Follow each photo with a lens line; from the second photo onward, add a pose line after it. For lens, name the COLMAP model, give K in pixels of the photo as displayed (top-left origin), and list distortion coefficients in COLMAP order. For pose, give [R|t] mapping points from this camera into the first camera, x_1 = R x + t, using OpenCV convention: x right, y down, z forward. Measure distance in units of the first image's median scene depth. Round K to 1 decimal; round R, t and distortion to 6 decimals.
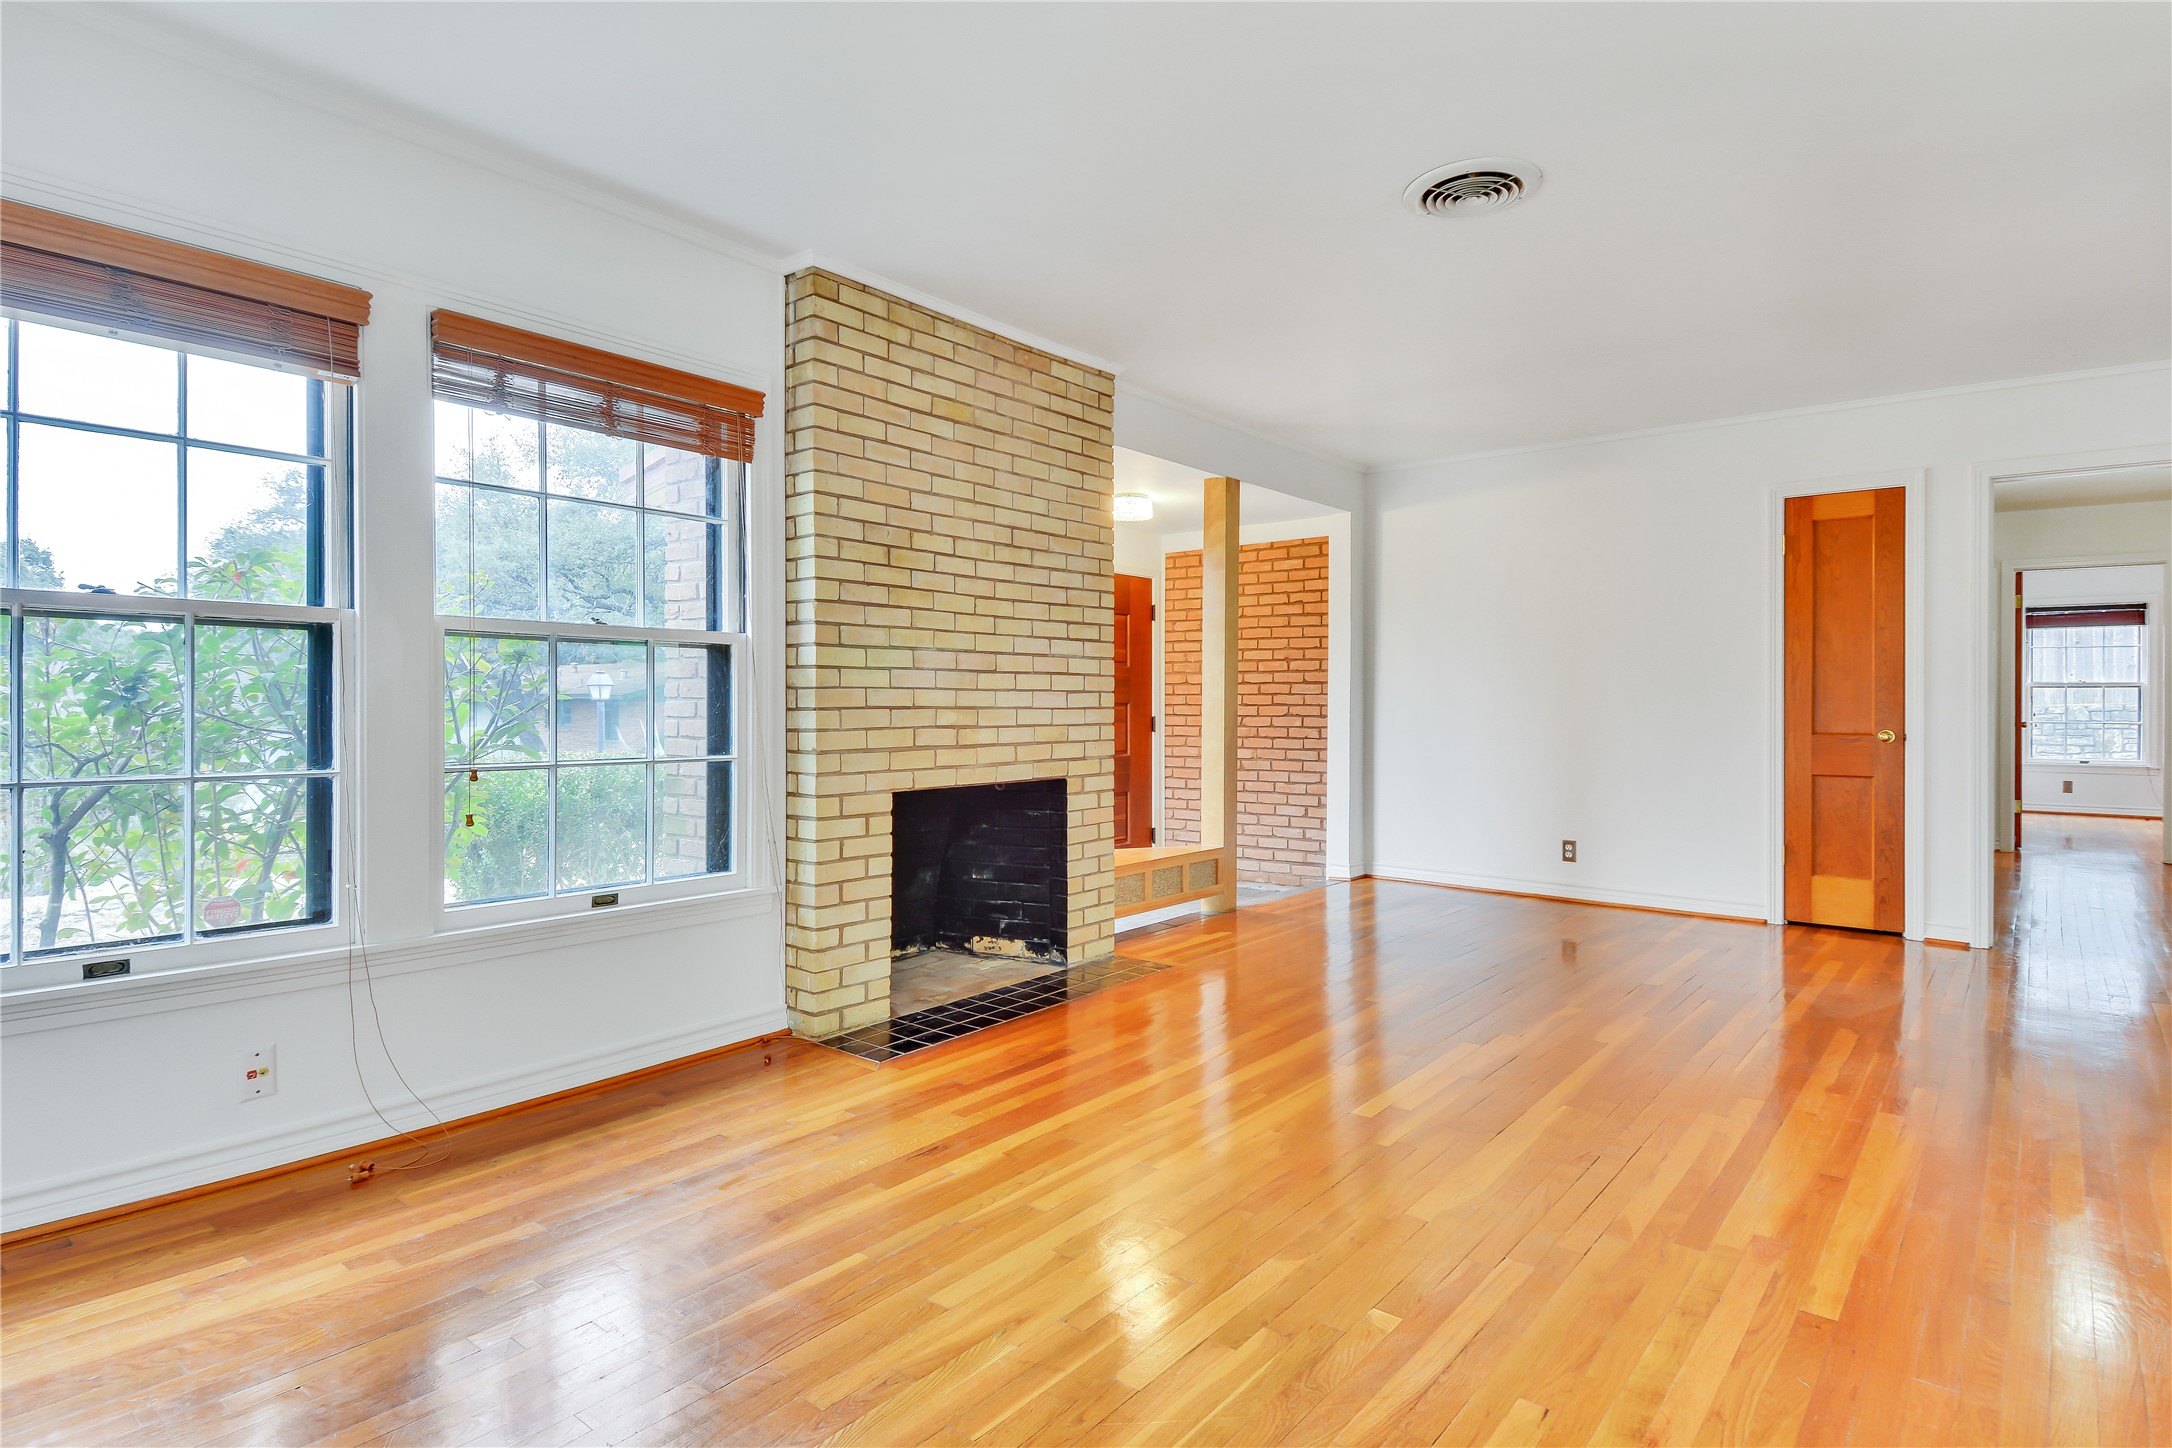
lens RADIAL K [[1132.2, 0, 1089.1], [0, 1132.2, 709.5], [0, 0, 1]] dist [0.084488, -0.057088]
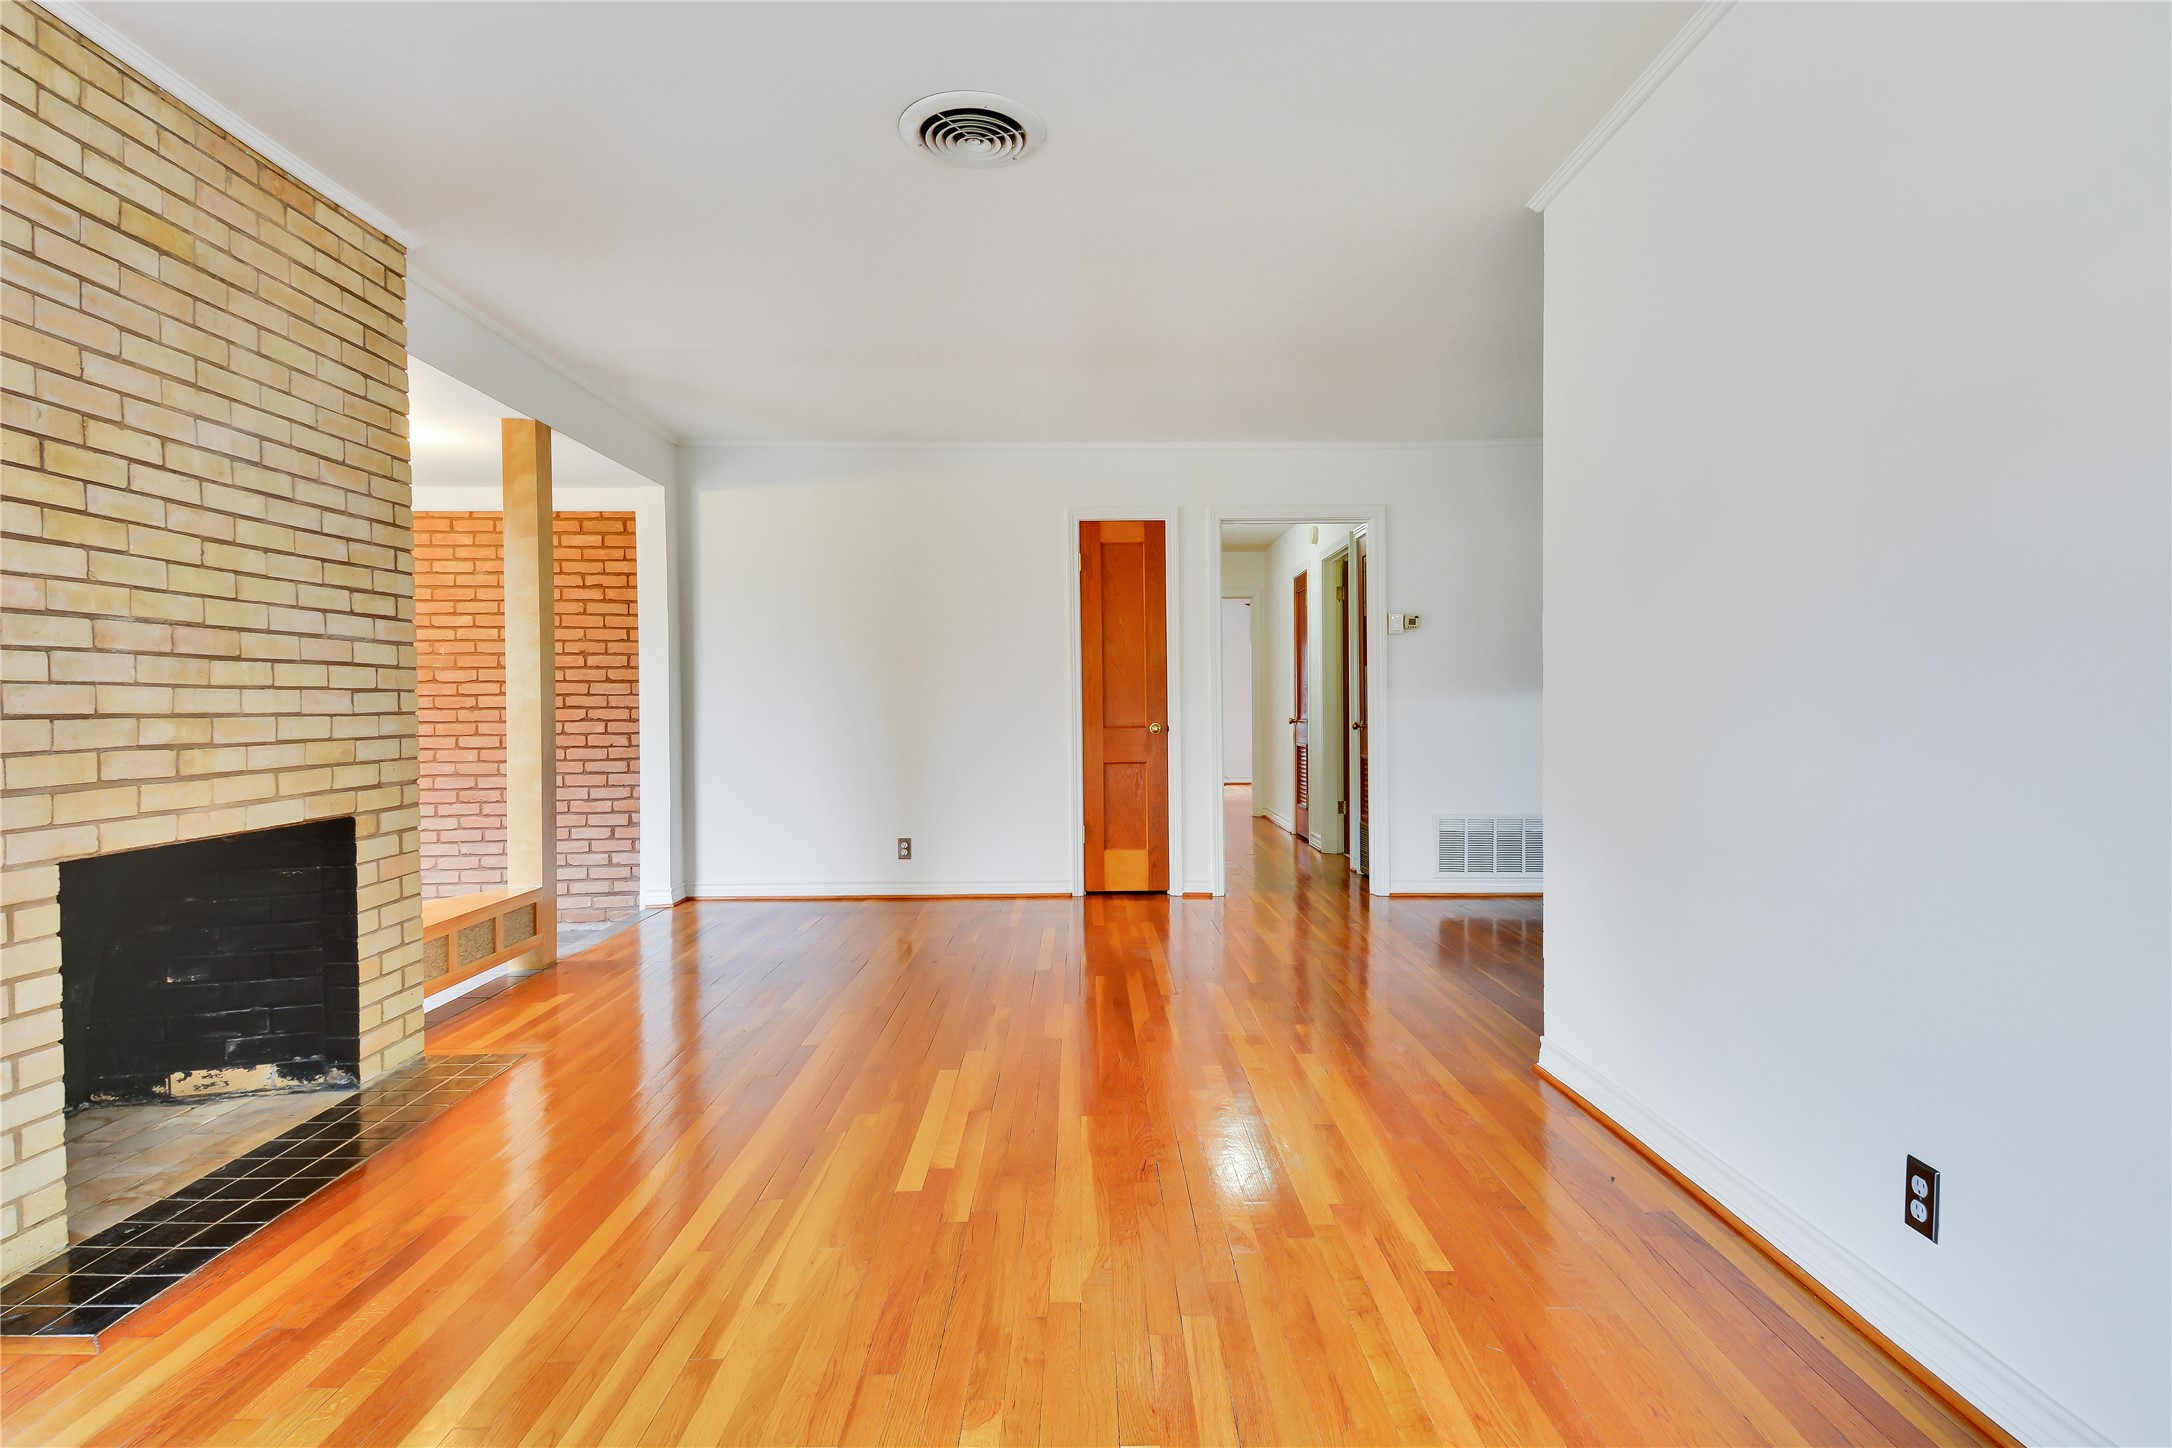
lens RADIAL K [[1121.9, 0, 1081.1], [0, 1121.9, 720.5], [0, 0, 1]] dist [0.078994, -0.053147]
pose [[0.766985, -0.017871, 0.641416, -0.126104], [0.013046, 0.999840, 0.012257, -0.000091], [-0.641533, -0.001033, 0.767095, 0.180252]]
